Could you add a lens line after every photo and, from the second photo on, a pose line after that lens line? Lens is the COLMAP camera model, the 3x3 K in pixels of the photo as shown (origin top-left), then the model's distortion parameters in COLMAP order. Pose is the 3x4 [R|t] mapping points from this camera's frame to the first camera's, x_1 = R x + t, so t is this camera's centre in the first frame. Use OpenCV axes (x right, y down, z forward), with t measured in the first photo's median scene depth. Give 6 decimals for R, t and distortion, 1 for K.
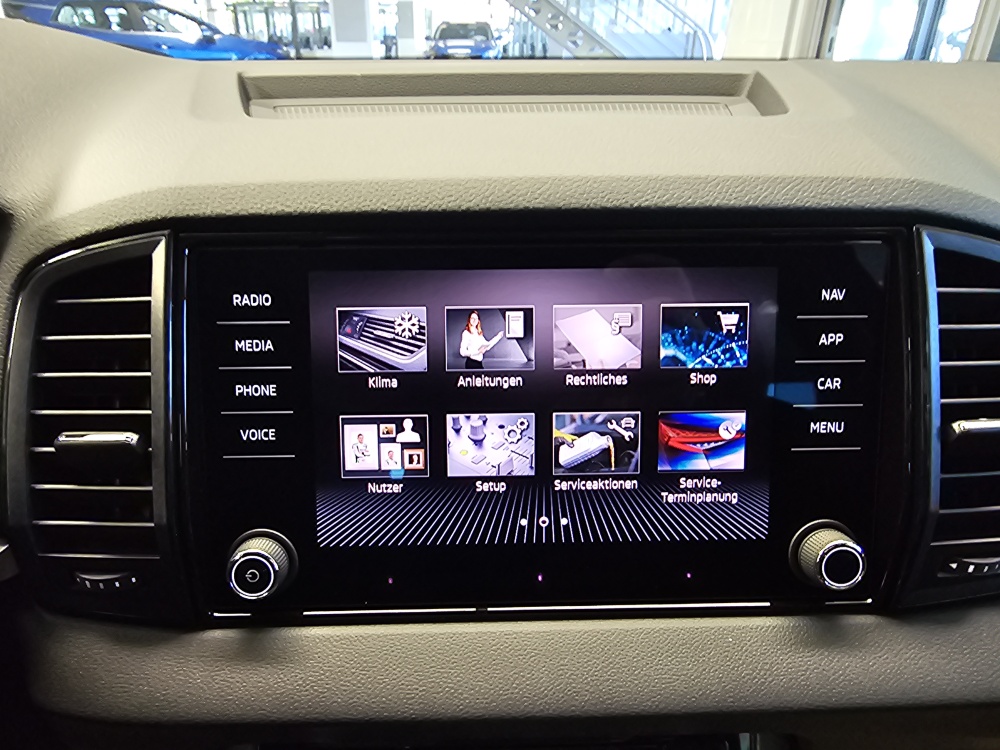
lens RADIAL K [[674.5, 0, 476.1], [0, 674.5, 381.5], [0, 0, 1]] dist [0.016088, -0.007494]
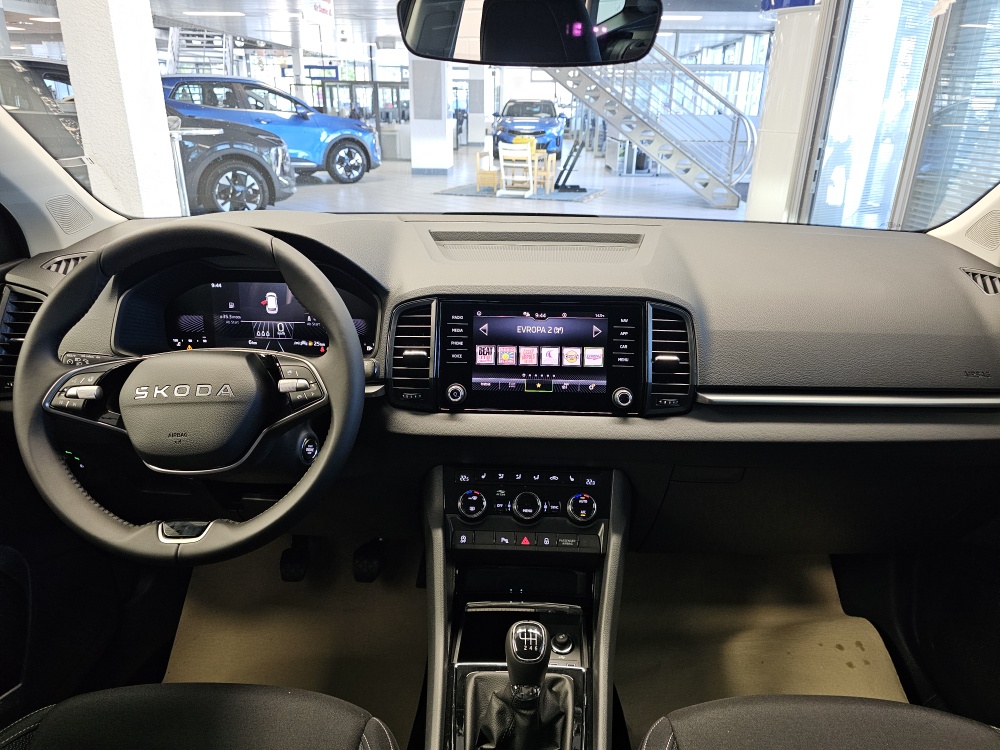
lens RADIAL K [[682.3, 0, 505.6], [0, 682.3, 368.4], [0, 0, 1]] dist [0.035111, -0.044583]
pose [[0.998689, 0.030634, -0.041002, 0.073854], [-0.034618, 0.994357, -0.100277, 0.489209], [0.037699, 0.101565, 0.994114, -2.486037]]
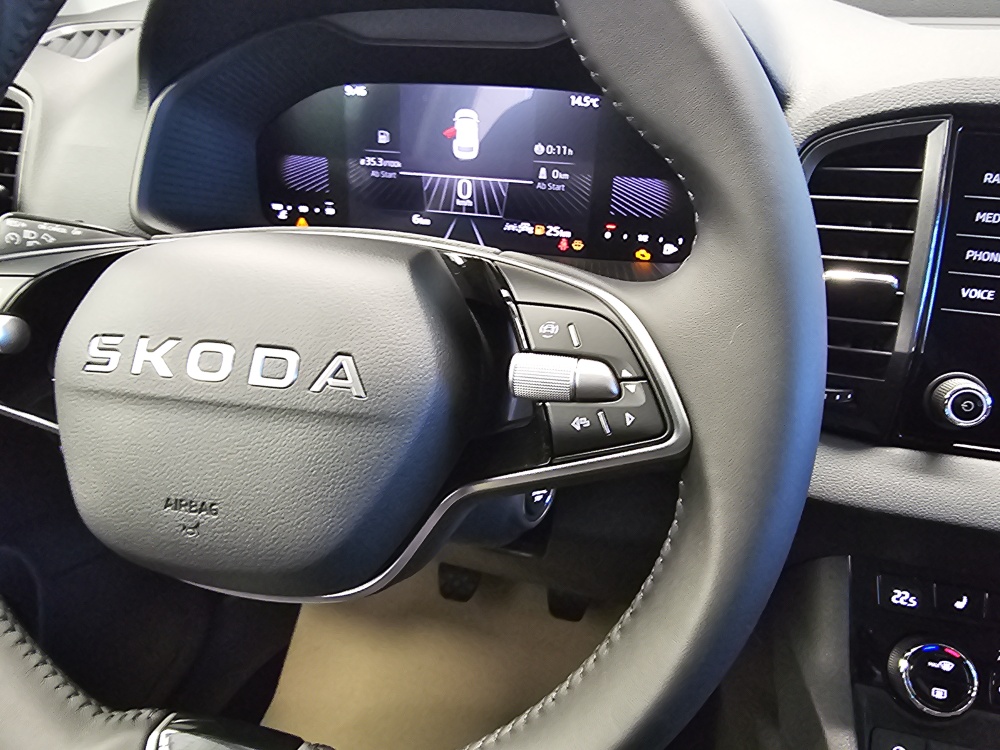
lens RADIAL K [[674.5, 0, 491.0], [0, 674.5, 370.8], [0, 0, 1]] dist [0.016088, -0.007494]
pose [[0.956806, 0.145927, -0.251452, -0.836546], [-0.129804, 0.988336, 0.079648, 0.232429], [0.260142, -0.043569, 0.964587, -0.396813]]
